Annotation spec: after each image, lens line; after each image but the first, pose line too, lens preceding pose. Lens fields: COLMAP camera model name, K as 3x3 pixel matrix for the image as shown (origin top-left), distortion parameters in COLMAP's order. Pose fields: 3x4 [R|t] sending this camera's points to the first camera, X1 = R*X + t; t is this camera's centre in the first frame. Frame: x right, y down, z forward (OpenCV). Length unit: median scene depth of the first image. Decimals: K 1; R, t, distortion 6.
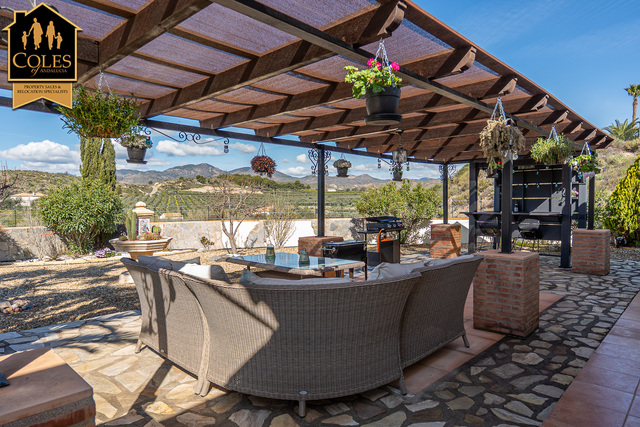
lens RADIAL K [[406.9, 0, 320.0], [0, 406.9, 213.5], [0, 0, 1]] dist [-0.000736, -0.000205]
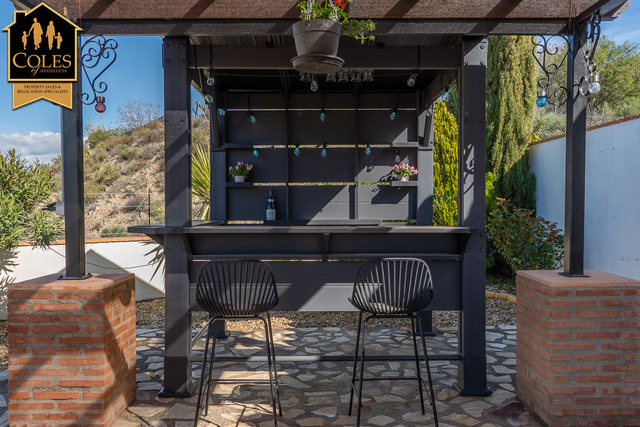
lens RADIAL K [[551.7, 0, 320.0], [0, 551.7, 213.5], [0, 0, 1]] dist [-0.060307, -0.001379]
pose [[0.711520, -0.009975, 0.702595, 0.186741], [0.020038, 0.999781, -0.006098, -0.007855], [-0.702380, 0.018417, 0.711564, 0.673793]]
